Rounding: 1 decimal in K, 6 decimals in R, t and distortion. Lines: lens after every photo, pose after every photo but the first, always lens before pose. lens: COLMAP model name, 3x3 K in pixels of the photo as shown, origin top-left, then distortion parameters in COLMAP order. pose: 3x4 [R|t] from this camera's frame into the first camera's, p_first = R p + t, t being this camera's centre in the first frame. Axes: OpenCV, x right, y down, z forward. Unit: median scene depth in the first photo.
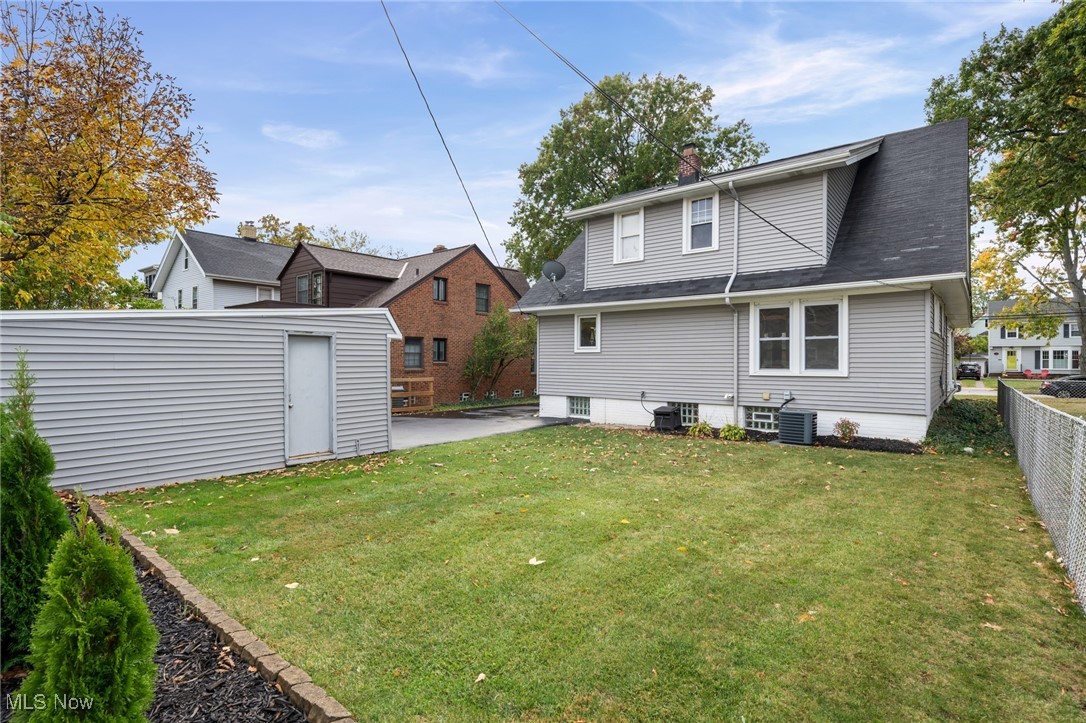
lens RADIAL K [[532.2, 0, 543.0], [0, 532.2, 361.5], [0, 0, 1]] dist [0.000796, 0.000188]
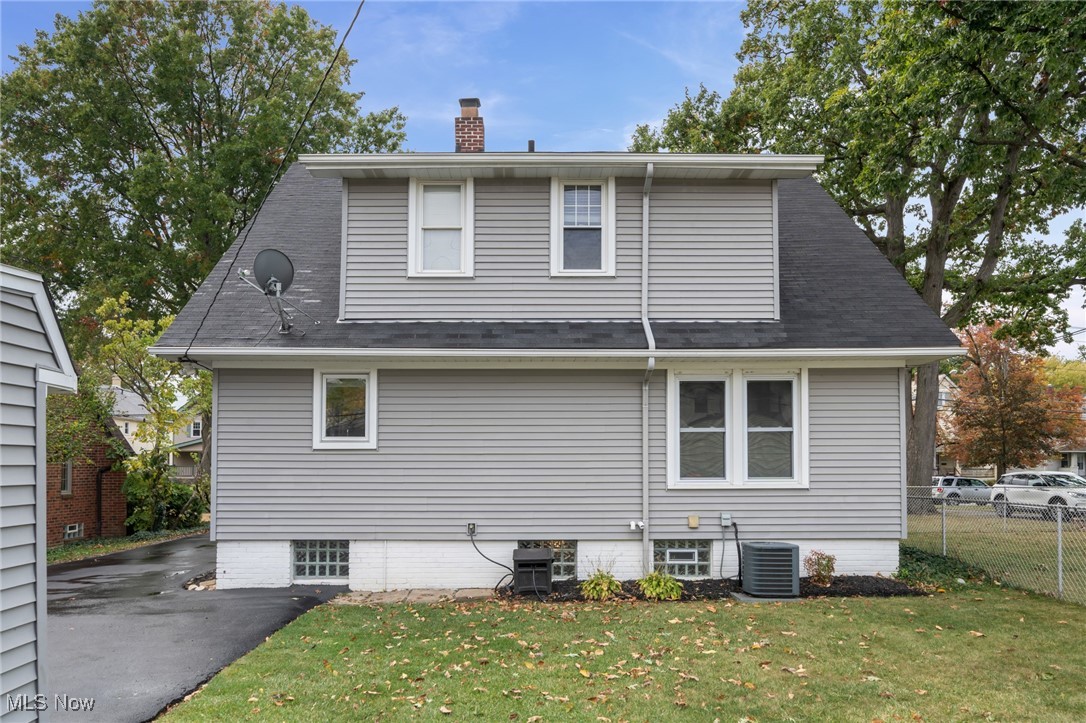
lens RADIAL K [[761.6, 0, 542.4], [0, 761.6, 451.7], [0, 0, 1]] dist [-0.002020, -0.000930]
pose [[0.769035, 0.010704, 0.639117, -0.269835], [0.004030, 0.999759, -0.021592, 0.001577], [-0.639194, 0.019181, 0.768806, 0.412569]]
